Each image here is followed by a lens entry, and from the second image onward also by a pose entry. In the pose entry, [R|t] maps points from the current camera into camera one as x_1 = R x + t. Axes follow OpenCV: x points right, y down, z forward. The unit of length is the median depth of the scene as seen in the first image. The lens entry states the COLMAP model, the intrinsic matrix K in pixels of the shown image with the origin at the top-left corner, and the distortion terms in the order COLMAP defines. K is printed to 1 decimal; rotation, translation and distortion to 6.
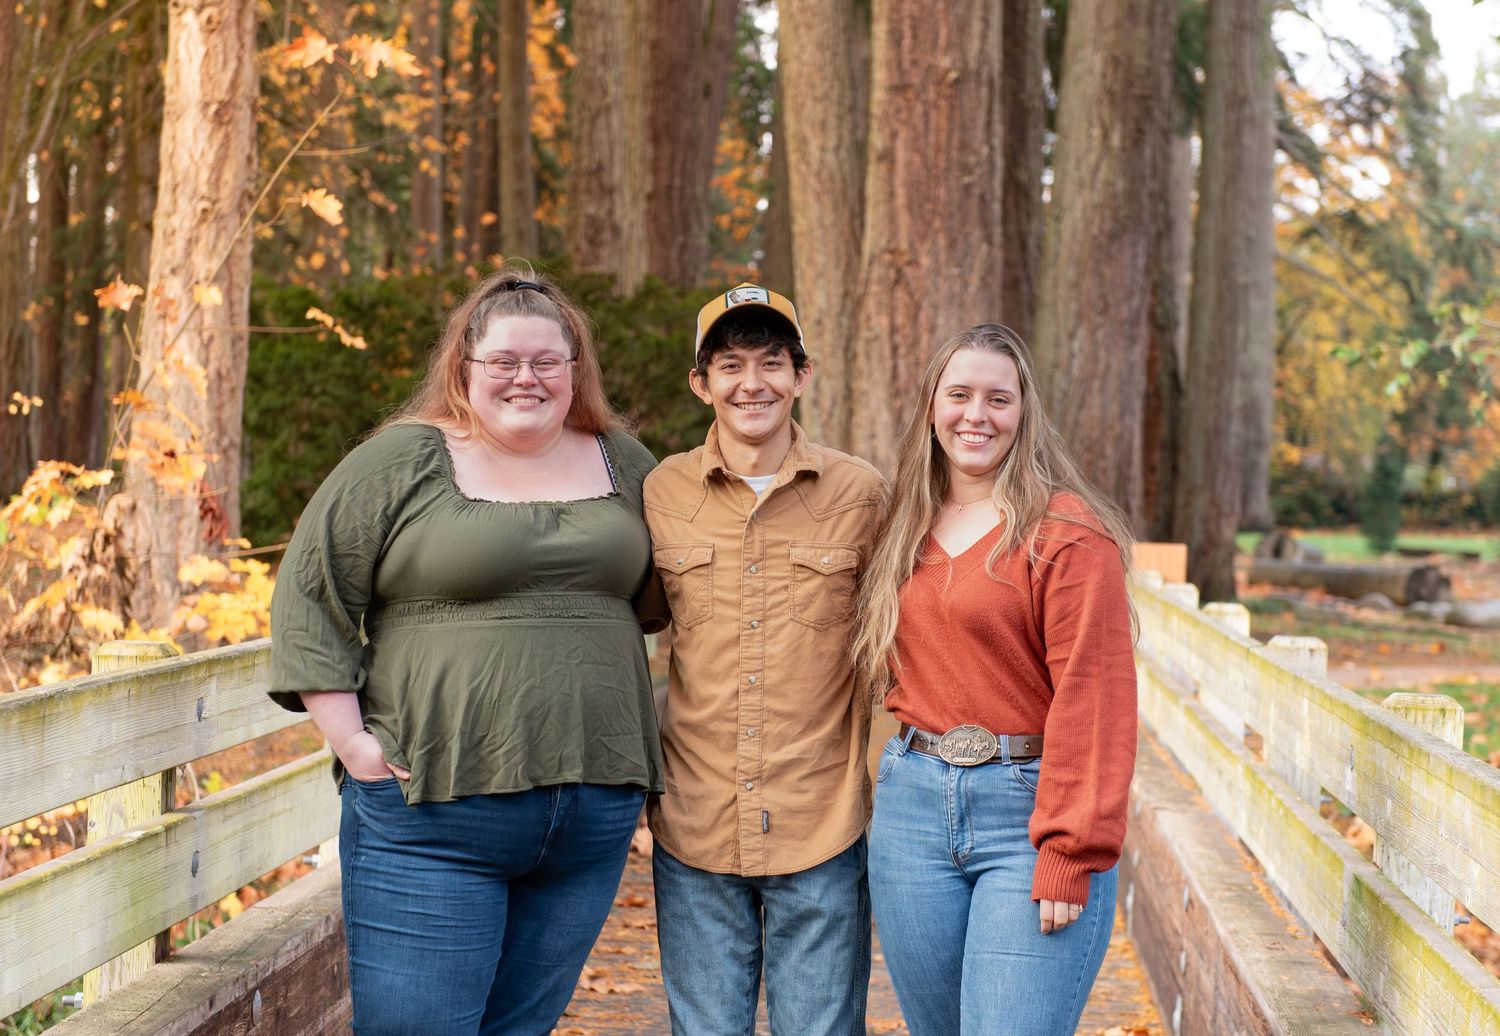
lens RADIAL K [[3585.8, 0, 745.5], [0, 3585.8, 413.4], [0, 0, 1]] dist [0.015024, -0.354509]
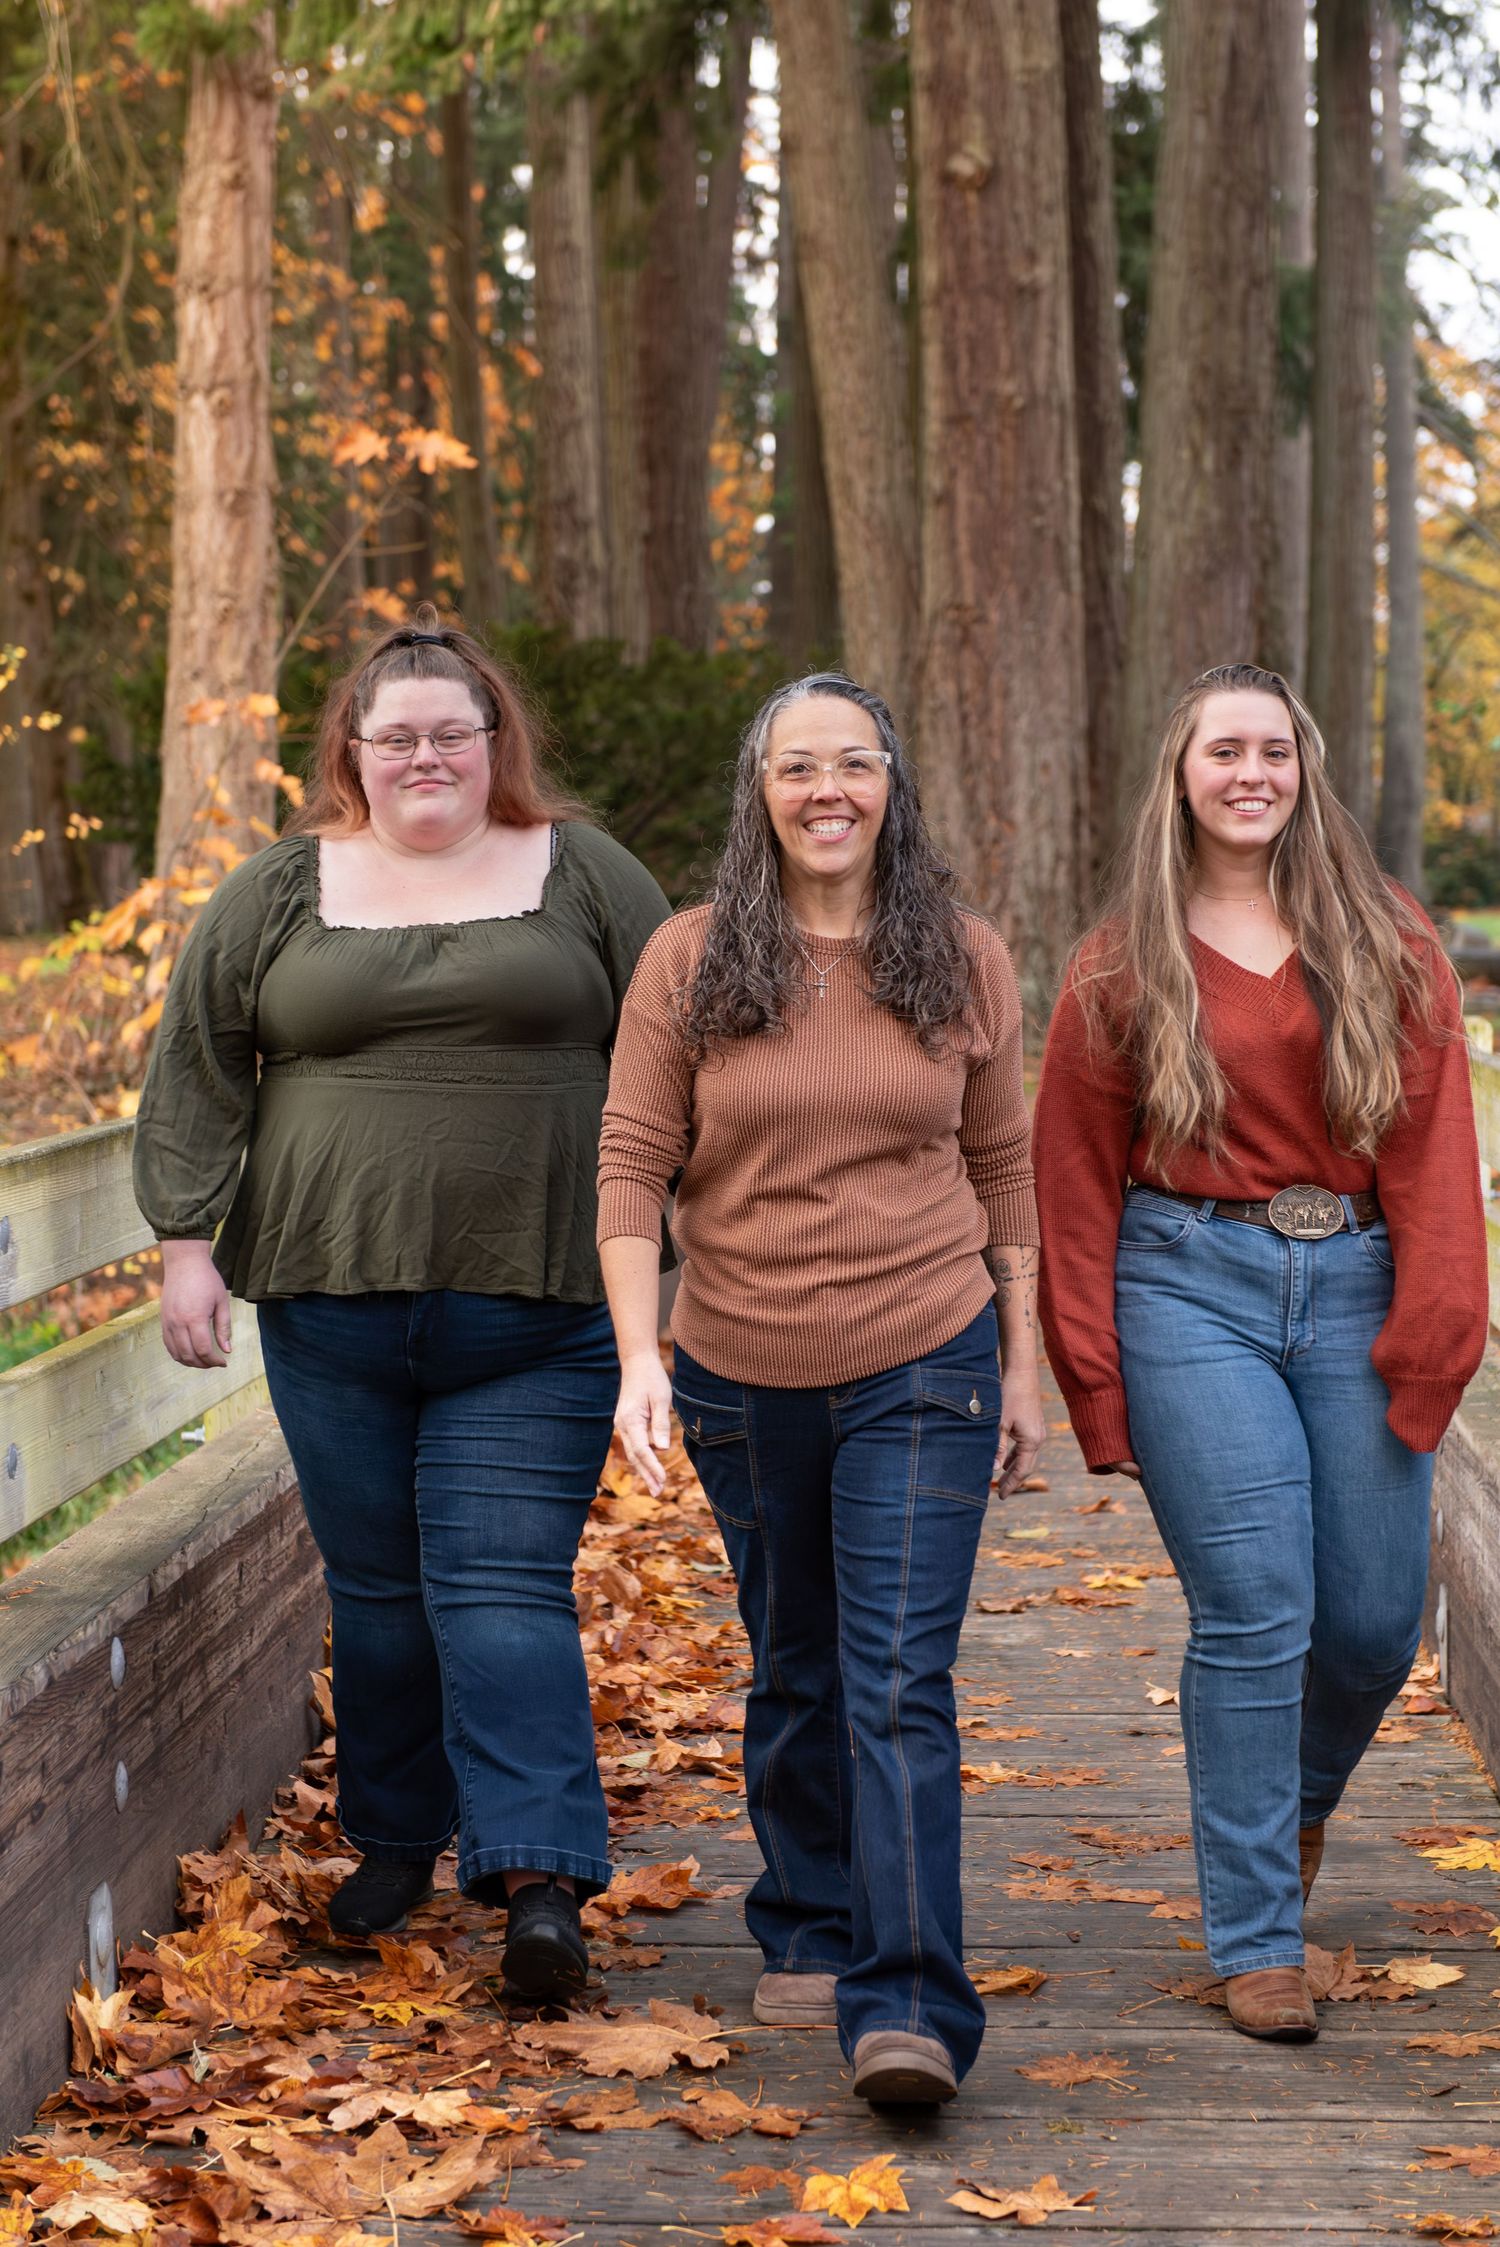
lens RADIAL K [[5718.8, 0, 564.7], [0, 5718.8, 1020.5], [0, 0, 1]] dist [0.012038, 0.023857]
pose [[0.998957, -0.042523, -0.016606, -0.034963], [0.043182, 0.998201, 0.041583, -0.006478], [0.014808, -0.042257, 0.998997, -0.390934]]
